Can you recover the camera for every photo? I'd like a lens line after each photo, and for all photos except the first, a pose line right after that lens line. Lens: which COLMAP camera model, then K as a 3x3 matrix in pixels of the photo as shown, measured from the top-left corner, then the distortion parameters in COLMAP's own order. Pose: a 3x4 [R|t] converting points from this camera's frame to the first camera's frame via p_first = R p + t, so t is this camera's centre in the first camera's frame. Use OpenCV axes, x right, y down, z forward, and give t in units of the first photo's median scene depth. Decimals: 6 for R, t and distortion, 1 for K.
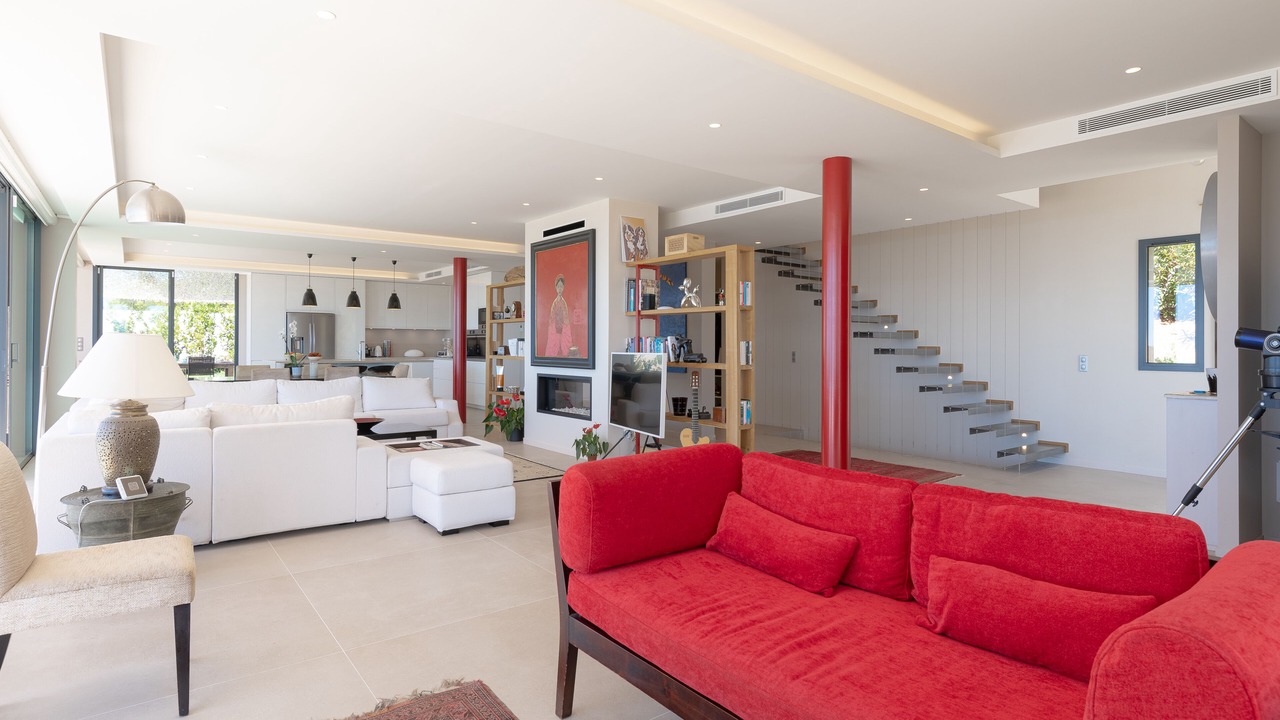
lens RADIAL K [[662.2, 0, 647.1], [0, 662.2, 341.3], [0, 0, 1]] dist [-0.003664, -0.000009]
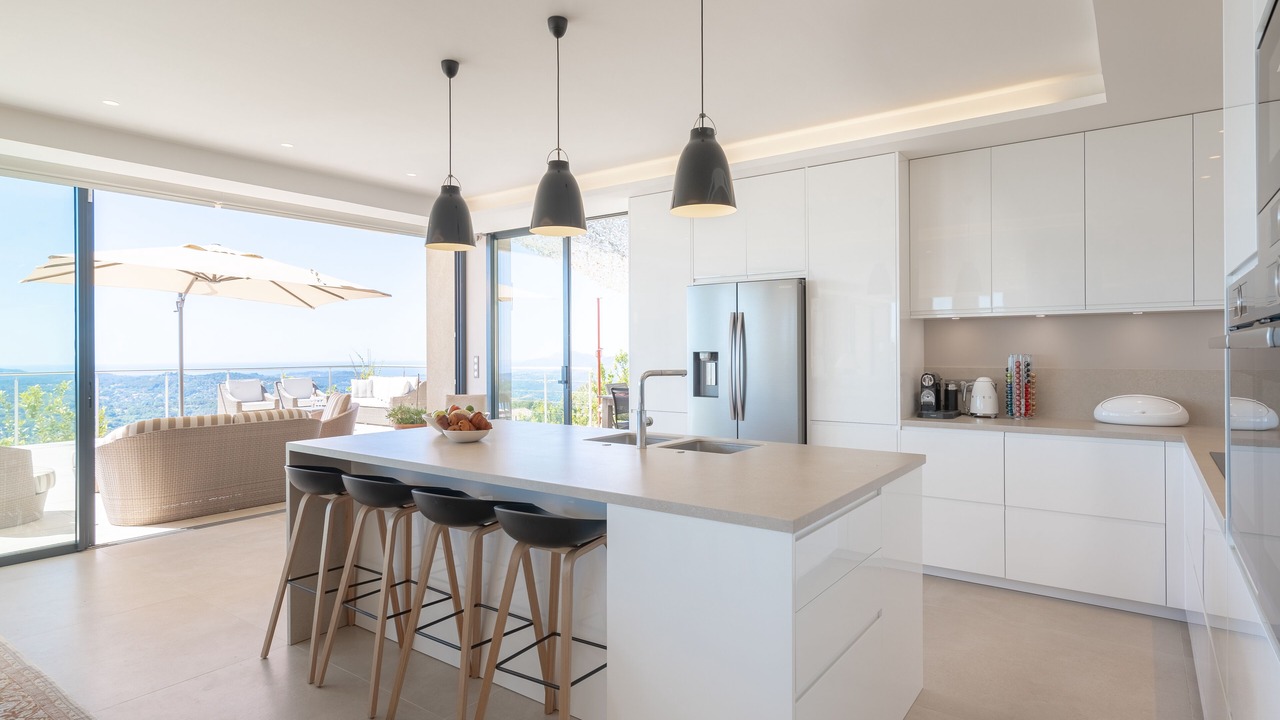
lens RADIAL K [[698.8, 0, 612.5], [0, 698.8, 355.7], [0, 0, 1]] dist [0.000470, -0.000029]
pose [[0.256948, -0.004704, -0.966414, -0.149147], [0.006739, 0.999973, -0.003076, -0.002525], [0.966402, -0.005723, 0.256973, 0.737135]]
